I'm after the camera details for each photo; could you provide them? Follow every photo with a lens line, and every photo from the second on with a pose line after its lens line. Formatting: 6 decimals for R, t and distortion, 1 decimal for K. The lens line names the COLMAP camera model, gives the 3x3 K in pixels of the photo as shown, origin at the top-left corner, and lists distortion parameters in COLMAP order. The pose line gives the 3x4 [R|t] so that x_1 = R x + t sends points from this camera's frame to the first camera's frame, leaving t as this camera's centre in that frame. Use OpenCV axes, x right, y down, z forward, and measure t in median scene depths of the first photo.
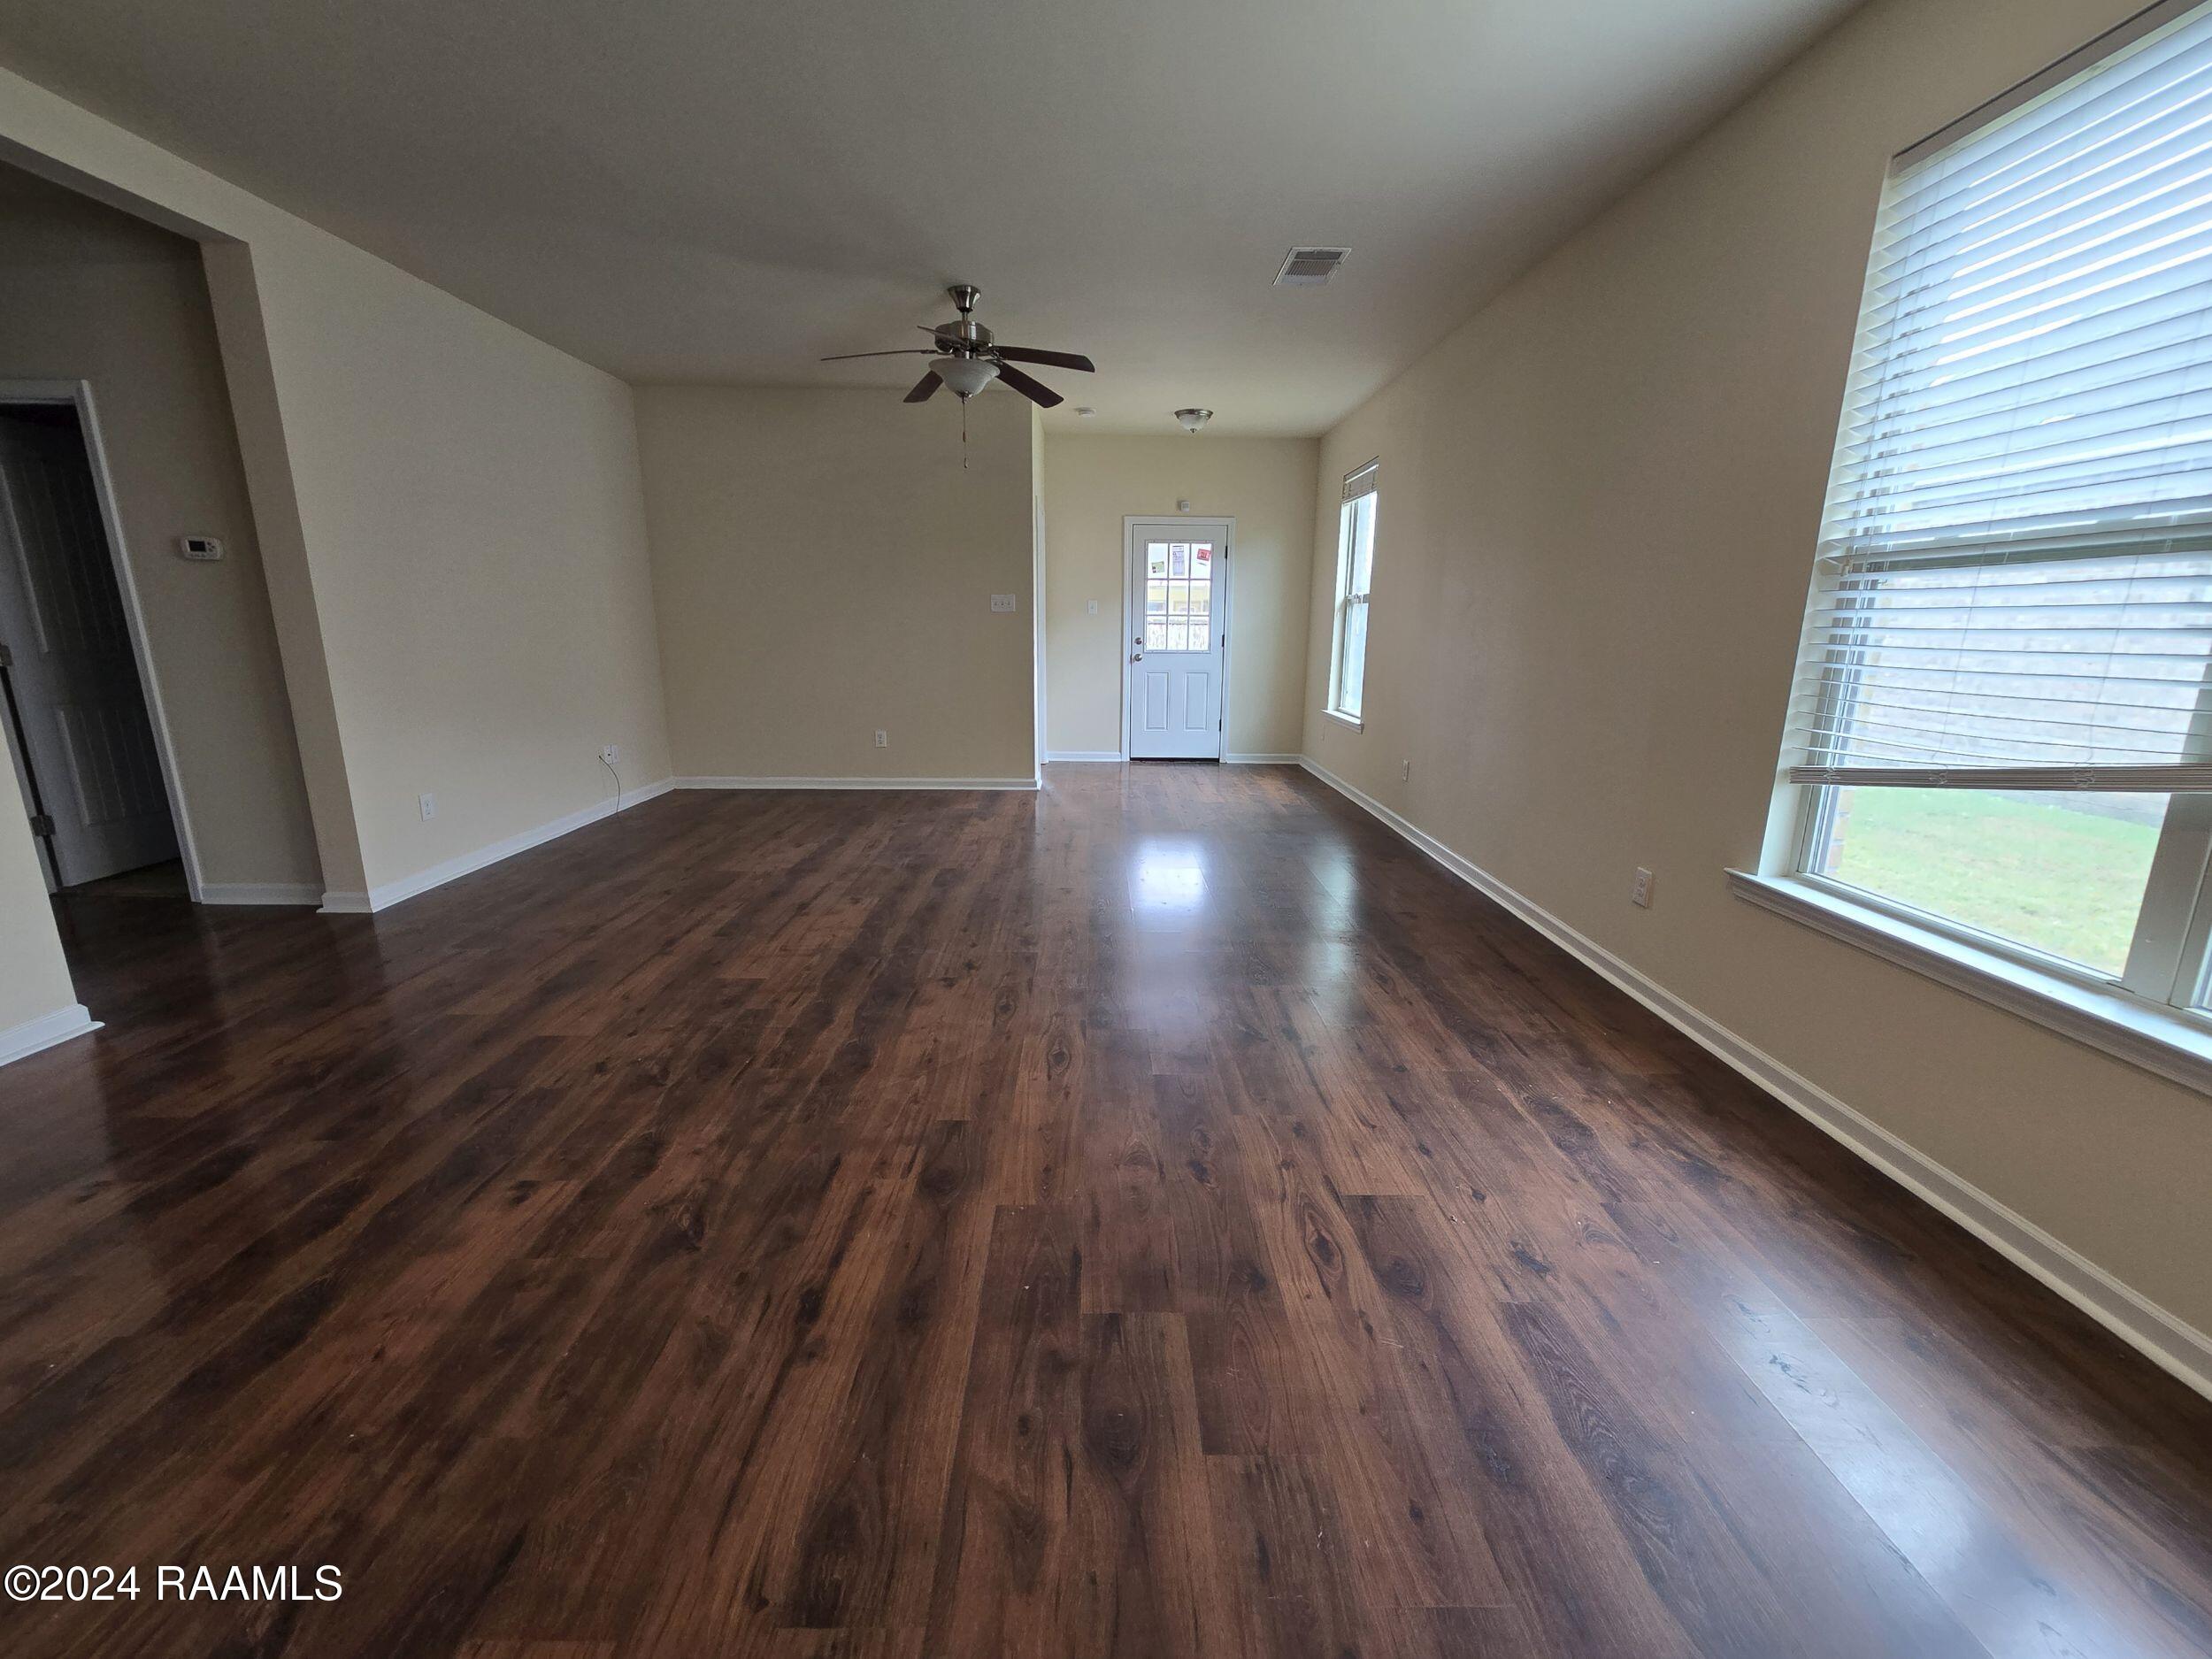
lens RADIAL K [[899.2, 0, 1107.6], [0, 899.2, 825.7], [0, 0, 1]] dist [-0.001964, -0.000130]
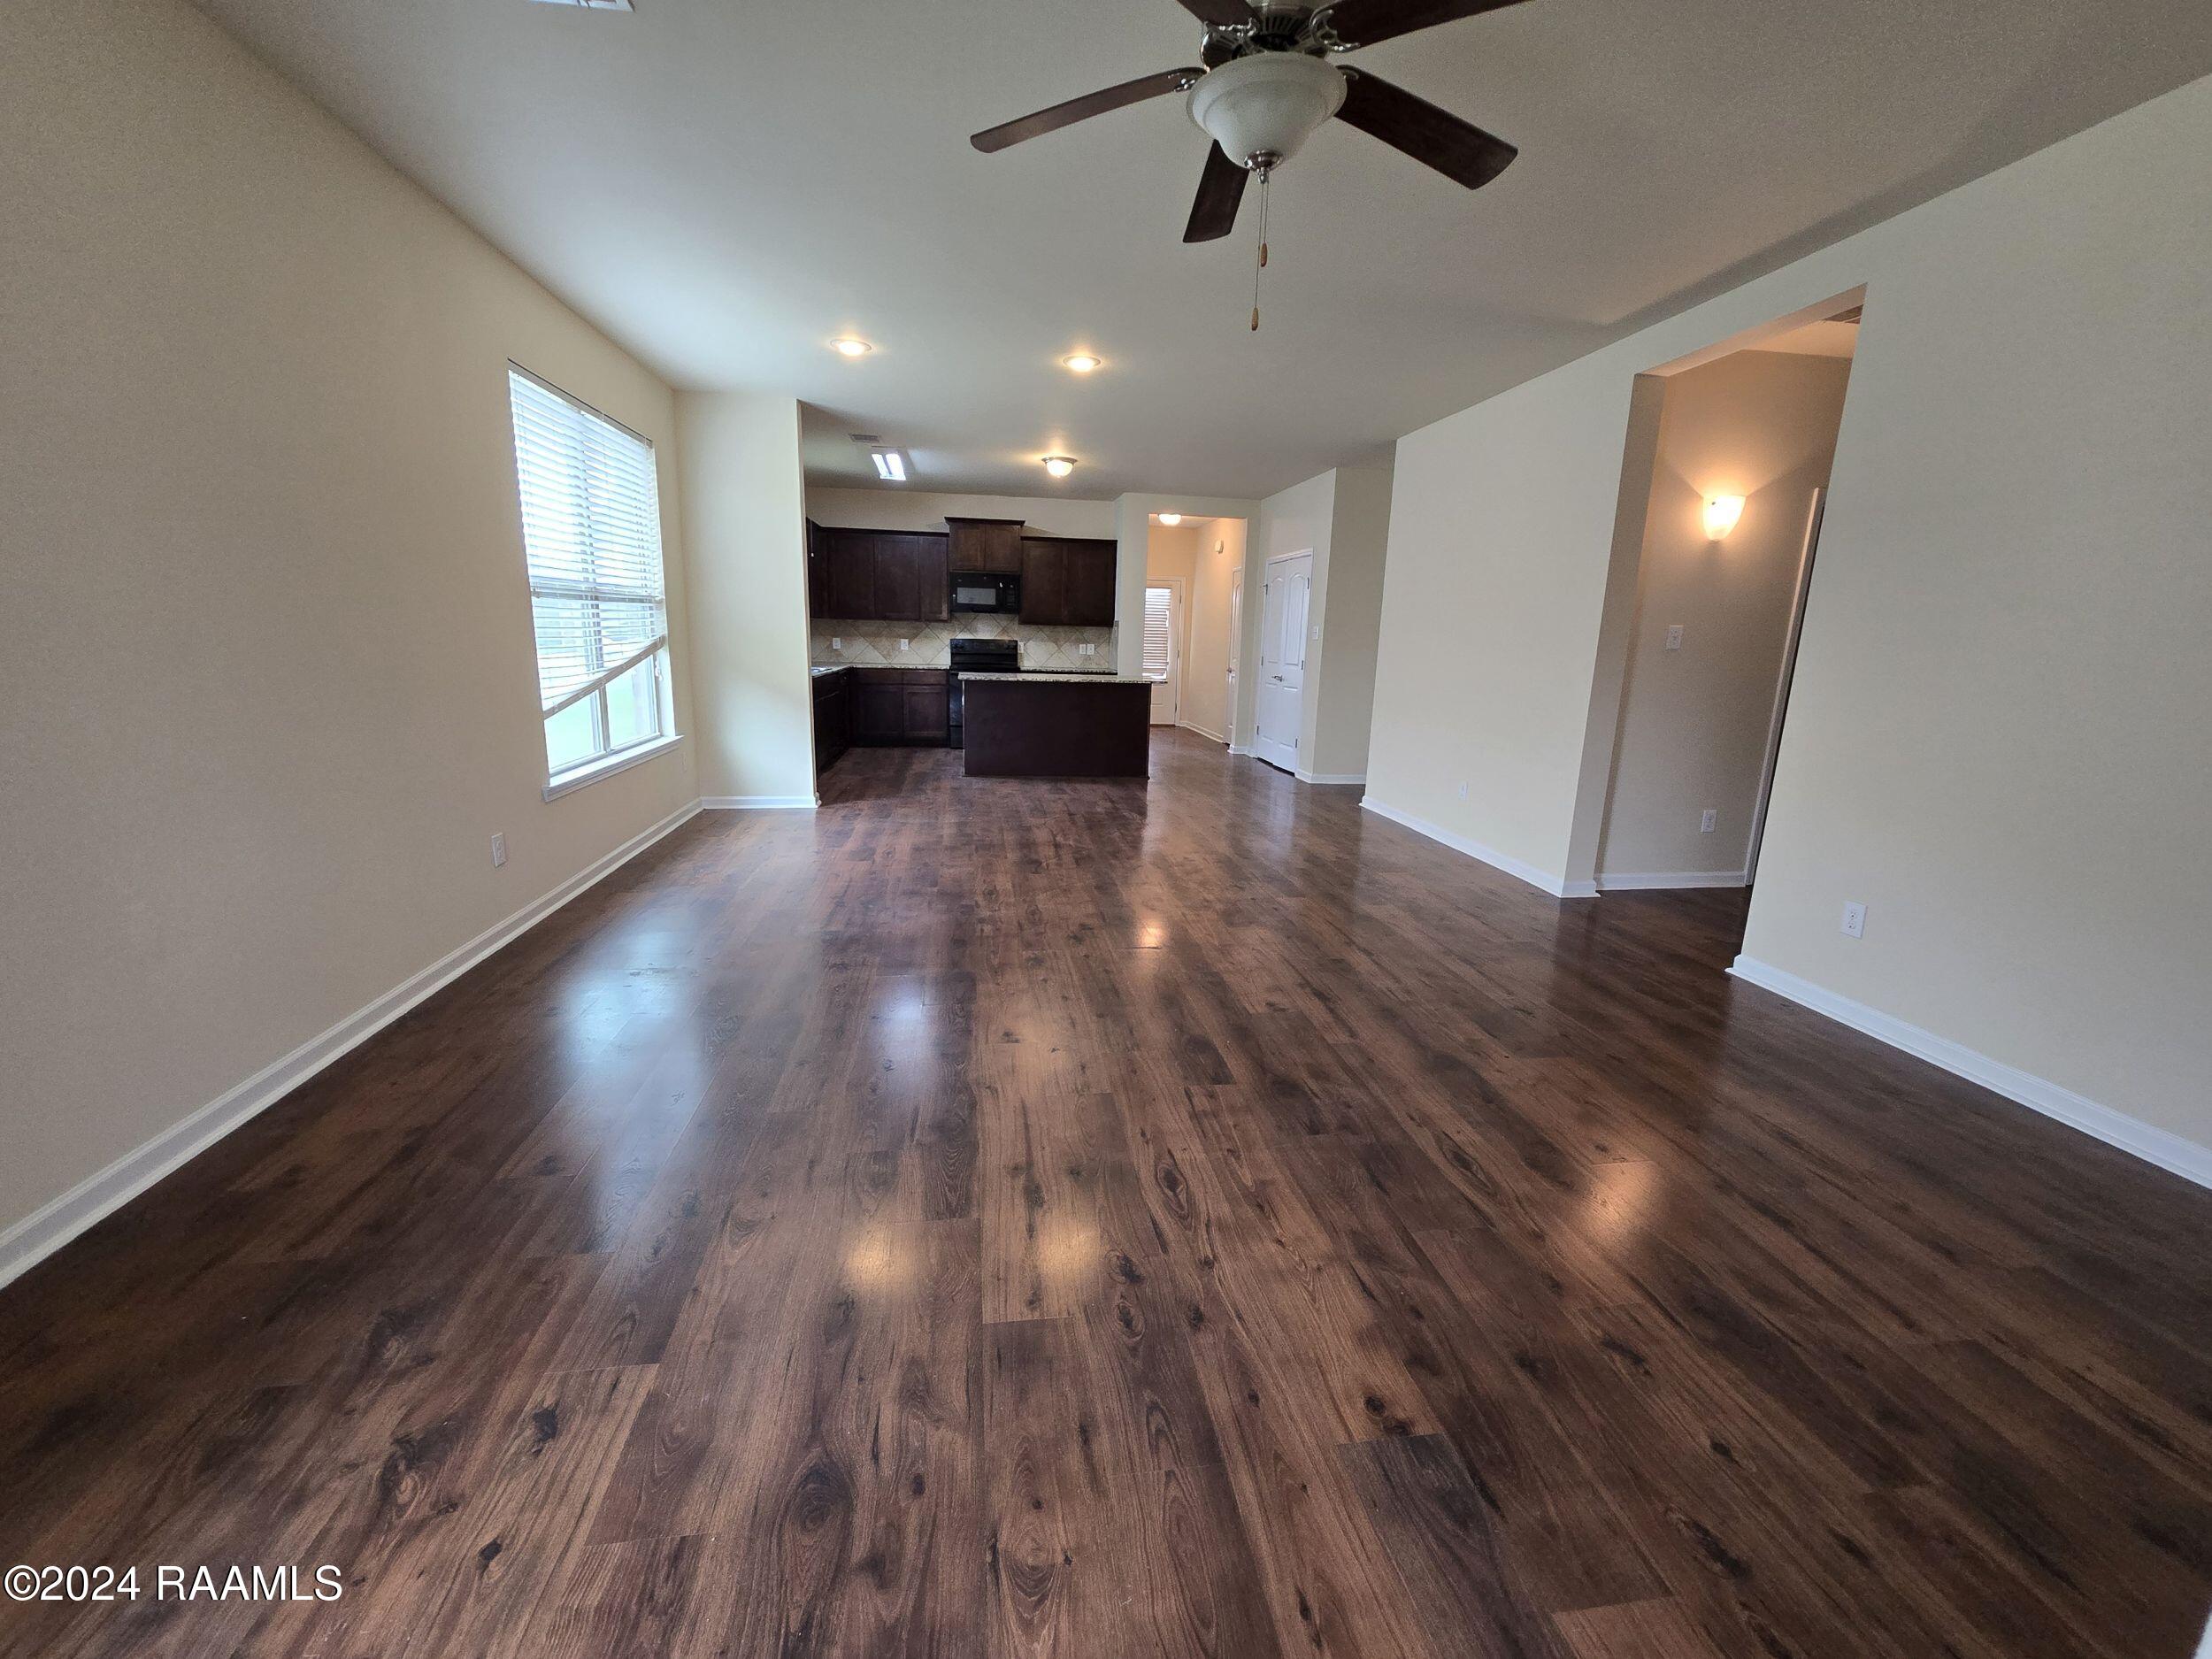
lens RADIAL K [[899.2, 0, 1091.5], [0, 899.2, 830.1], [0, 0, 1]] dist [-0.001964, -0.000130]
pose [[-0.992450, -0.009323, -0.122296, -0.025769], [-0.061282, 0.901417, 0.428594, -0.445356], [0.106244, 0.432852, -0.895182, 1.870379]]
